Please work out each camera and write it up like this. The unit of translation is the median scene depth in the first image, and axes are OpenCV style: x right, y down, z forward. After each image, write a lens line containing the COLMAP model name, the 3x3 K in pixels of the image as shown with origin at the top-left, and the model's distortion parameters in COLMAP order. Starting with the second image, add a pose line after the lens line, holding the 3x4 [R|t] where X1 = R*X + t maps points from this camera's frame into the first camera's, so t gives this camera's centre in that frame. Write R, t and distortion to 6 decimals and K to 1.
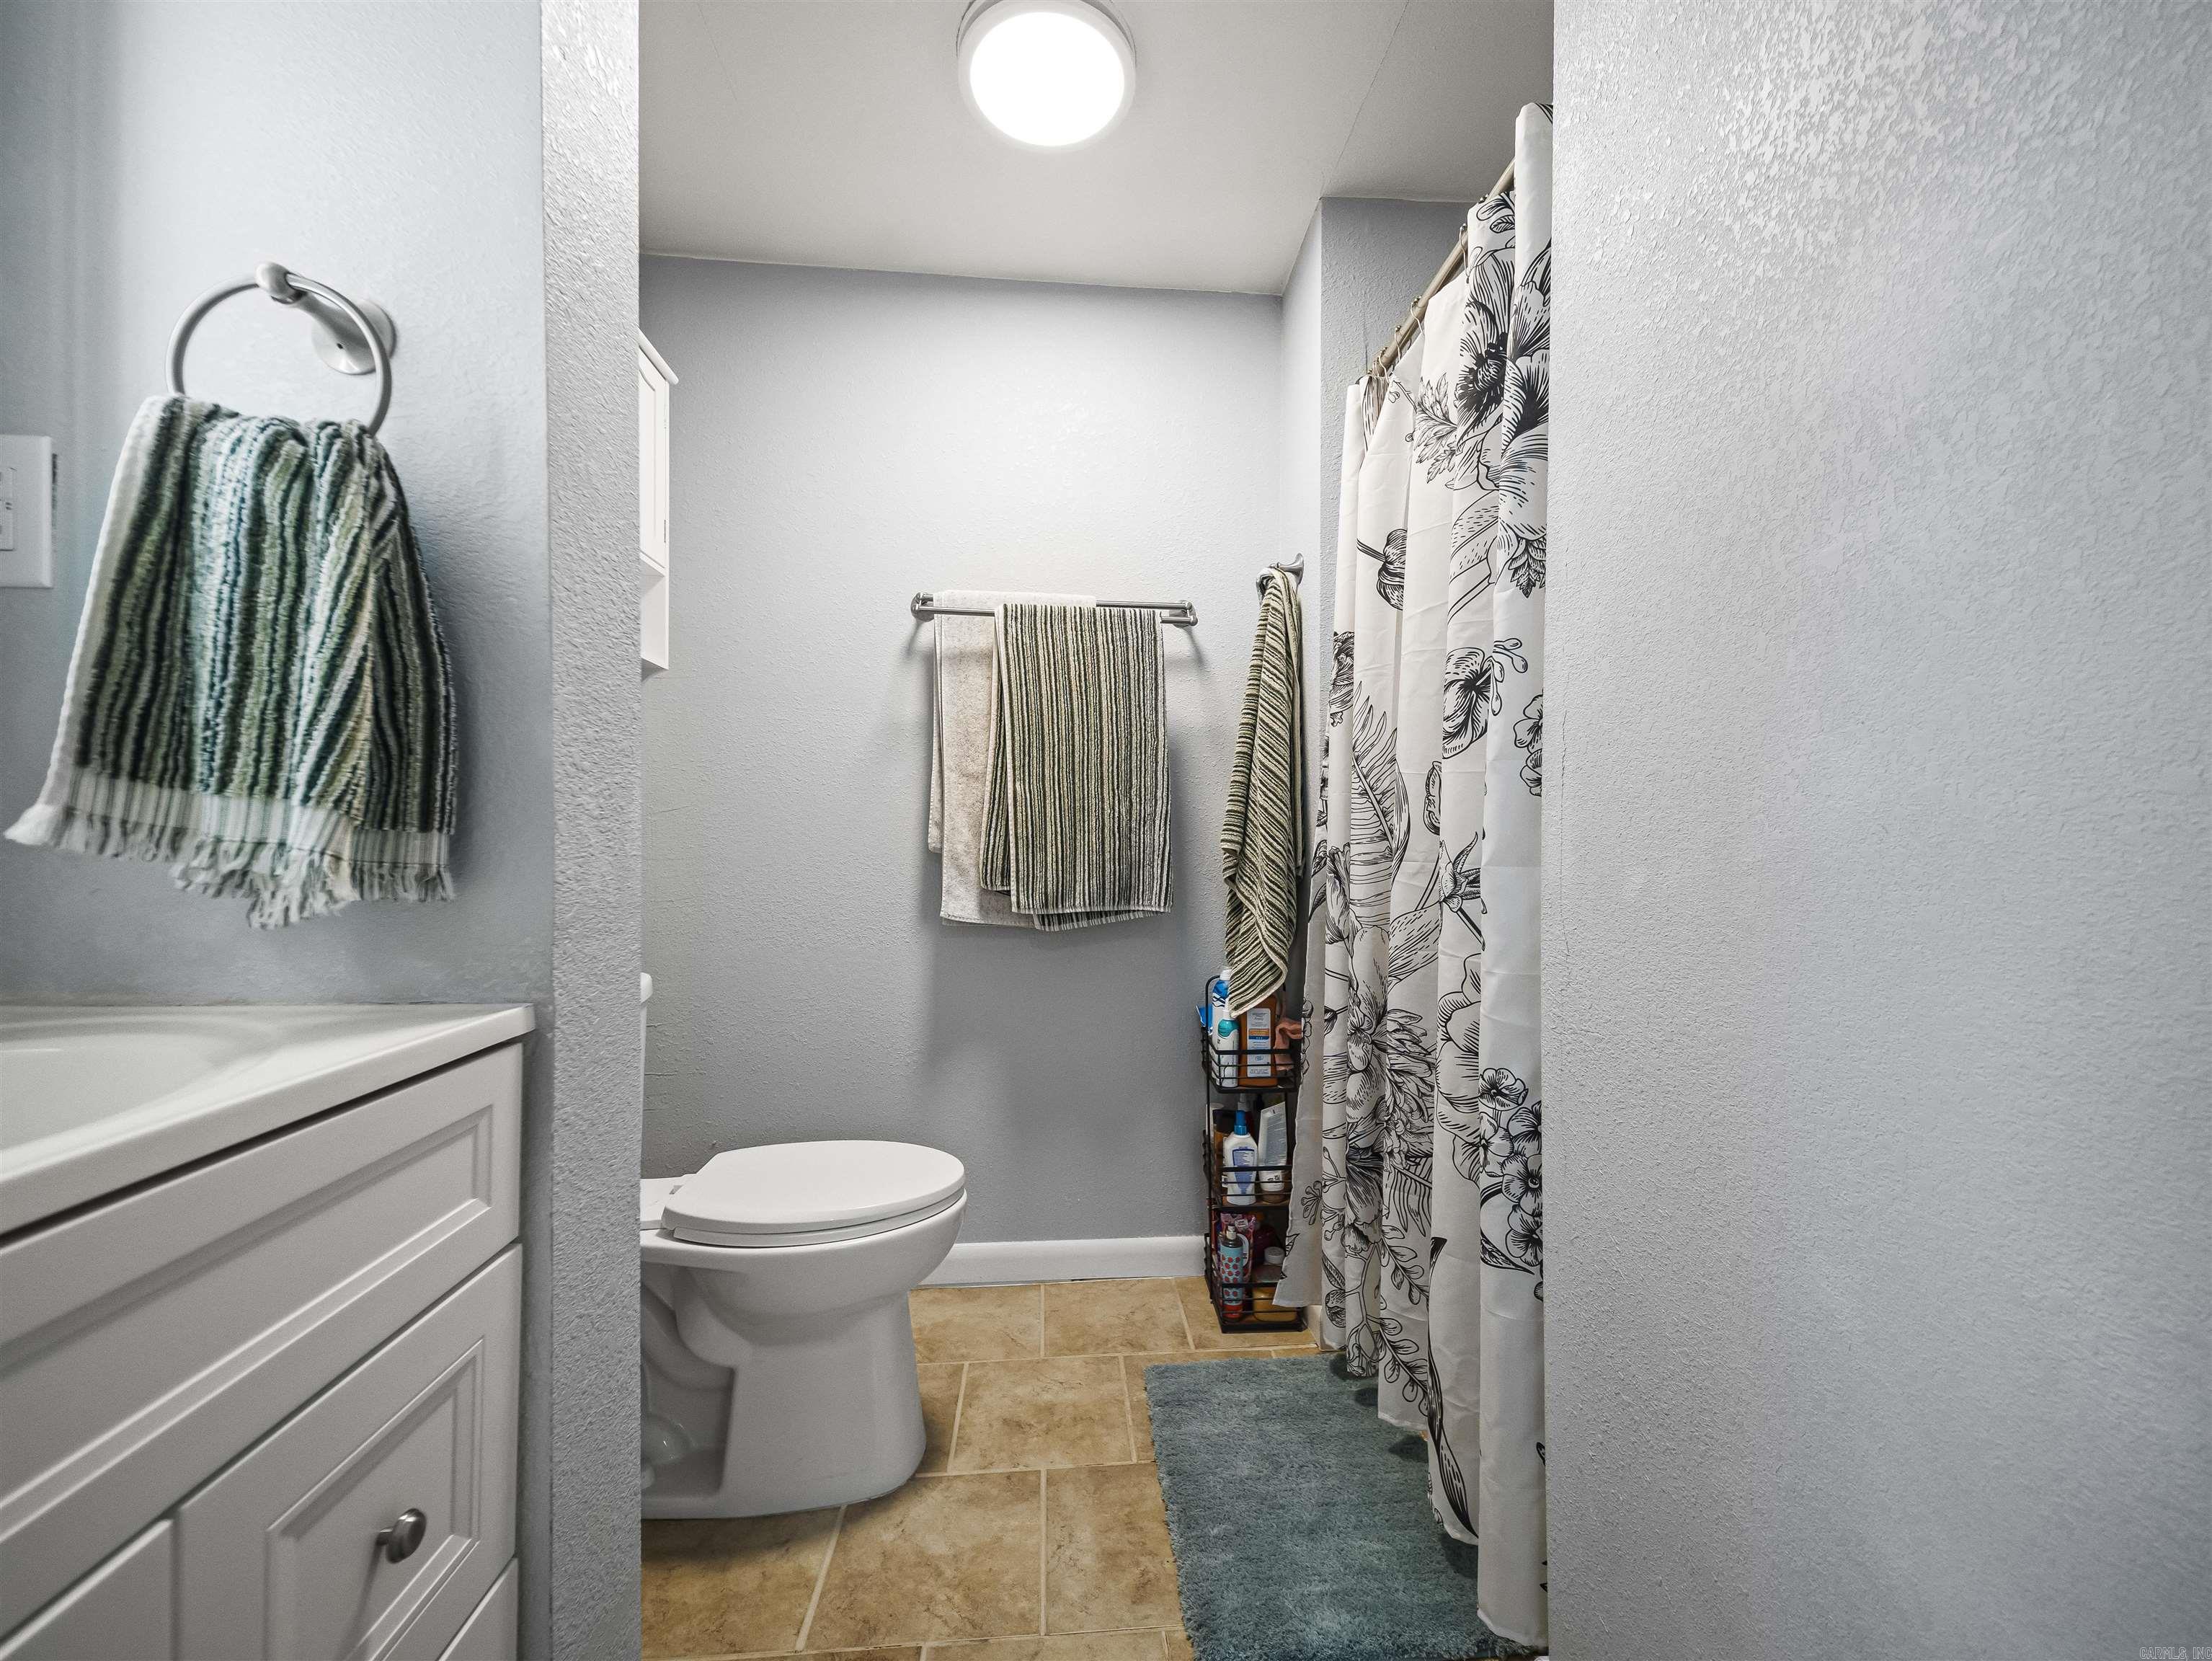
lens RADIAL K [[862.1, 0, 1099.3], [0, 862.1, 793.8], [0, 0, 1]] dist [0.038272, -0.018237]
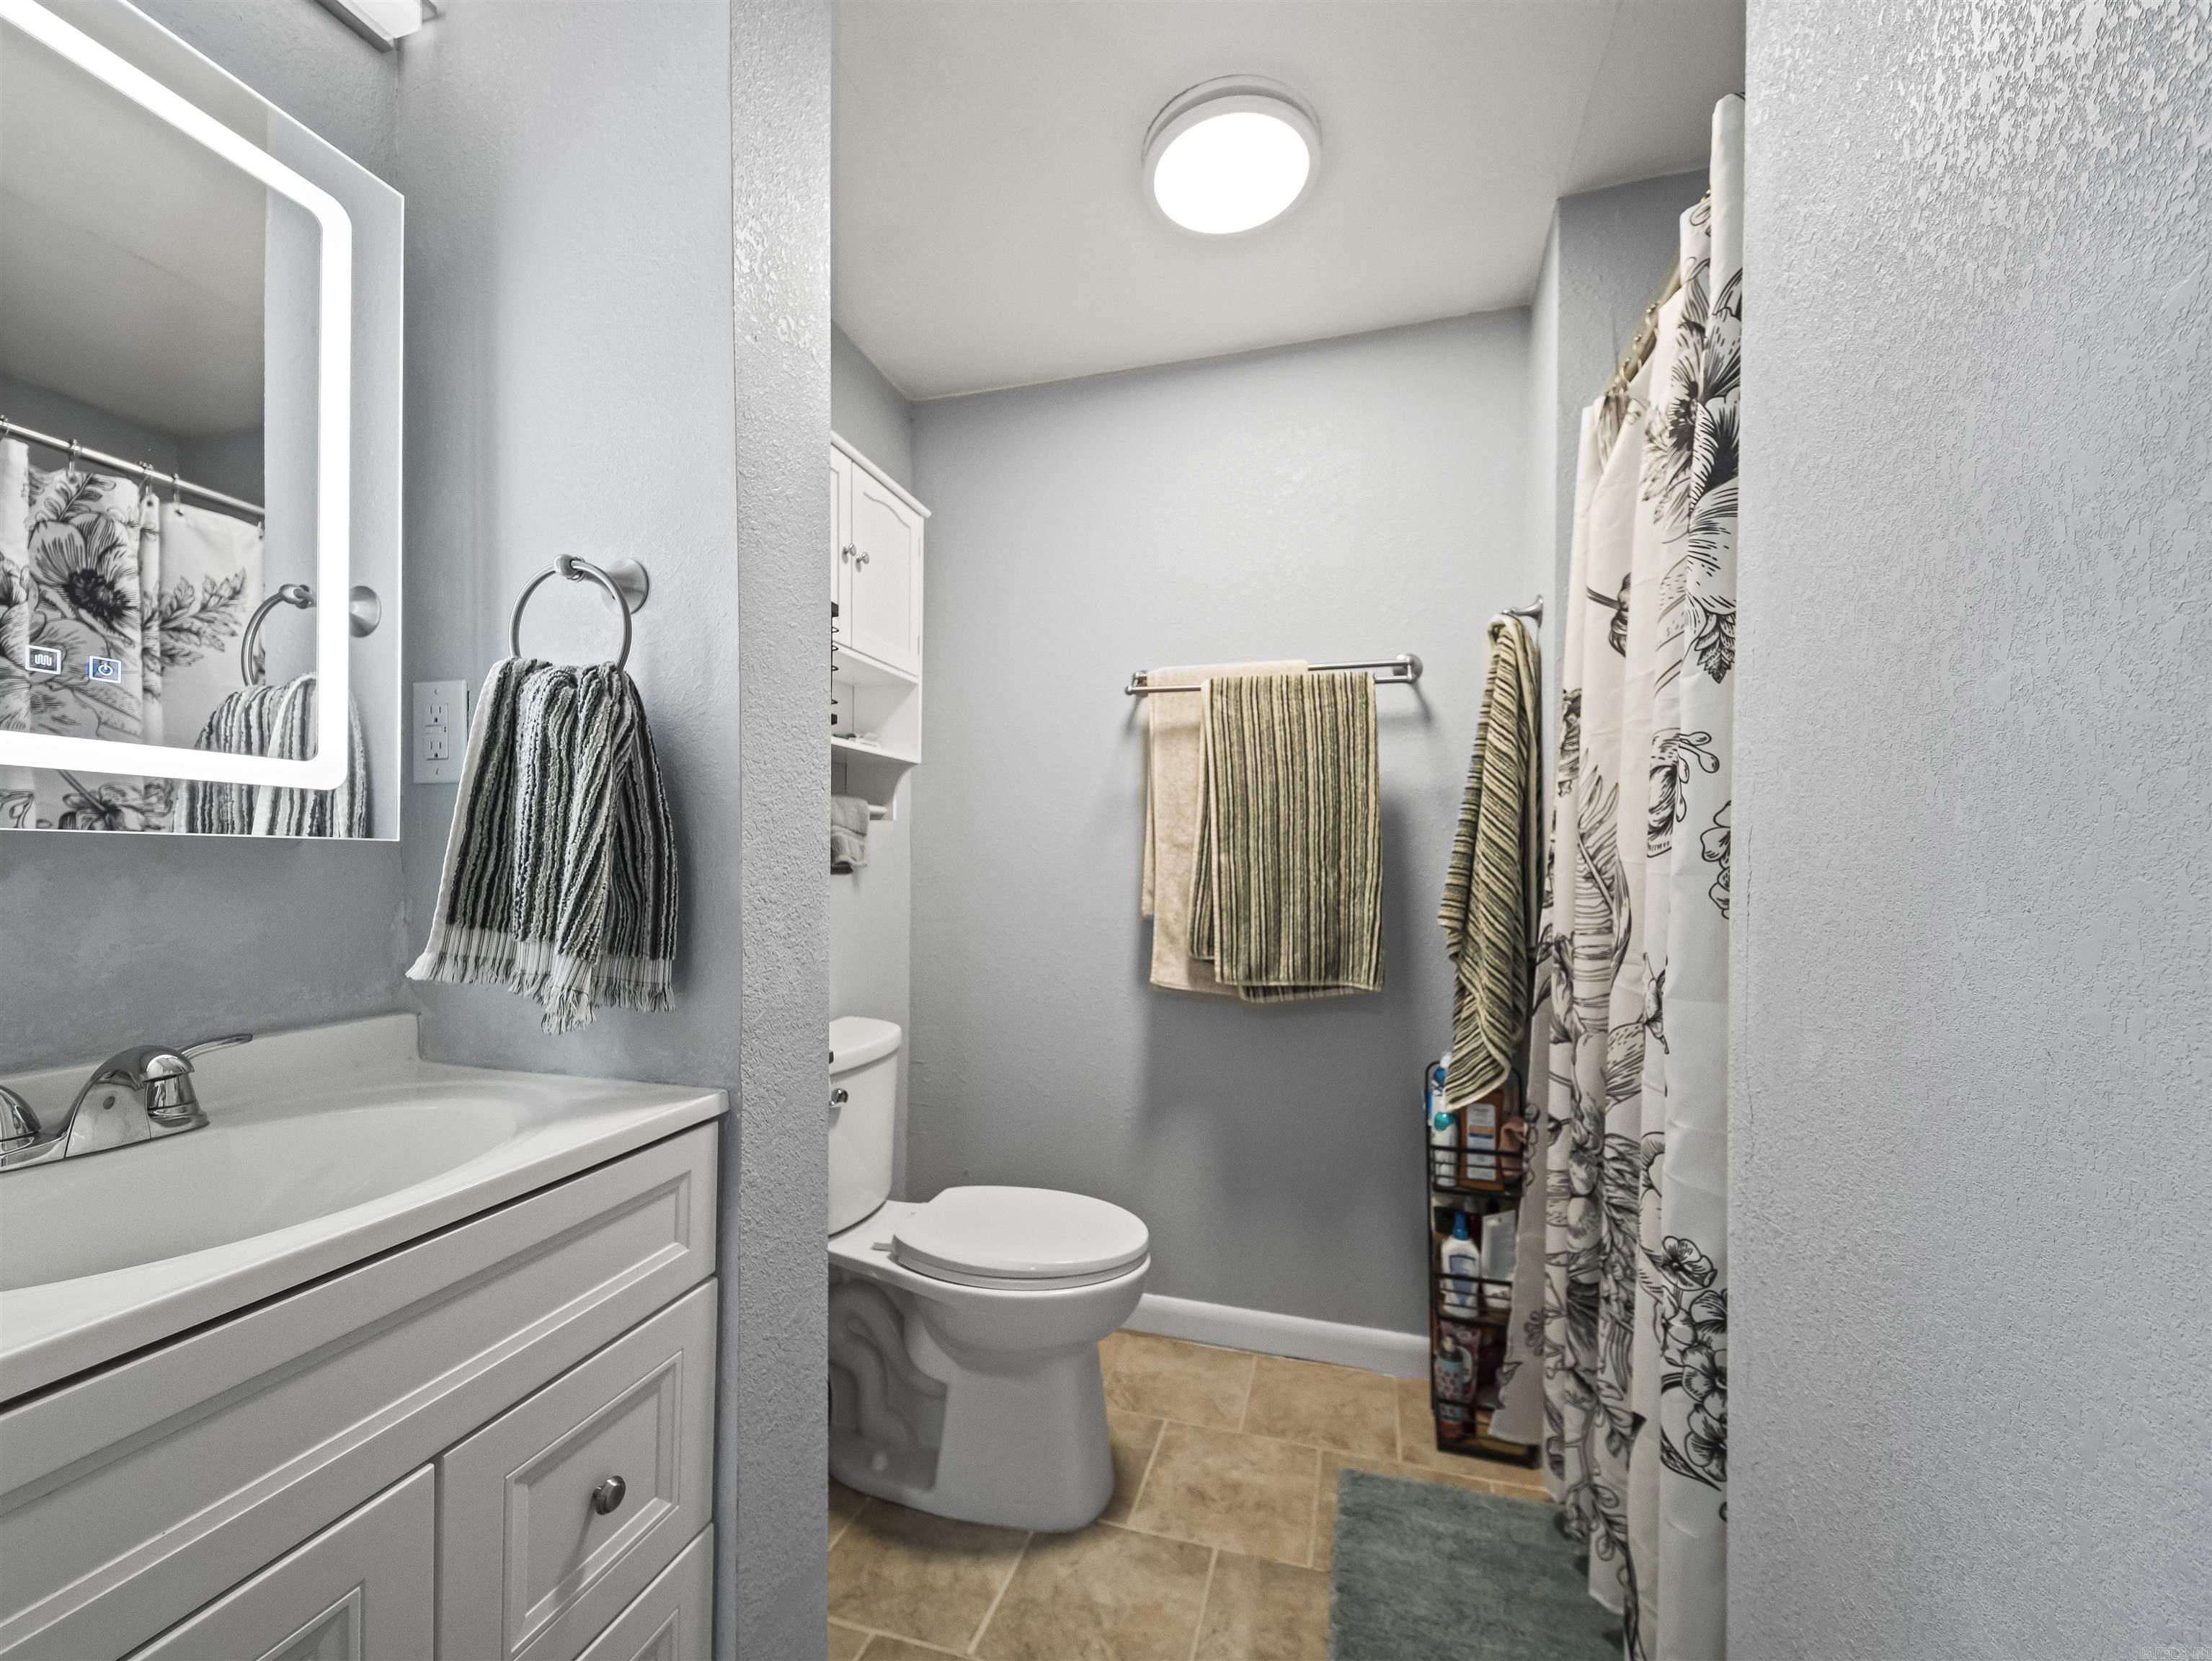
lens RADIAL K [[860.9, 0, 1104.9], [0, 860.9, 808.9], [0, 0, 1]] dist [0.037881, -0.017431]
pose [[0.936446, -0.017930, -0.350354, 0.226667], [0.017125, 0.999839, -0.005394, -0.108245], [0.350394, -0.000949, 0.936602, -0.006463]]
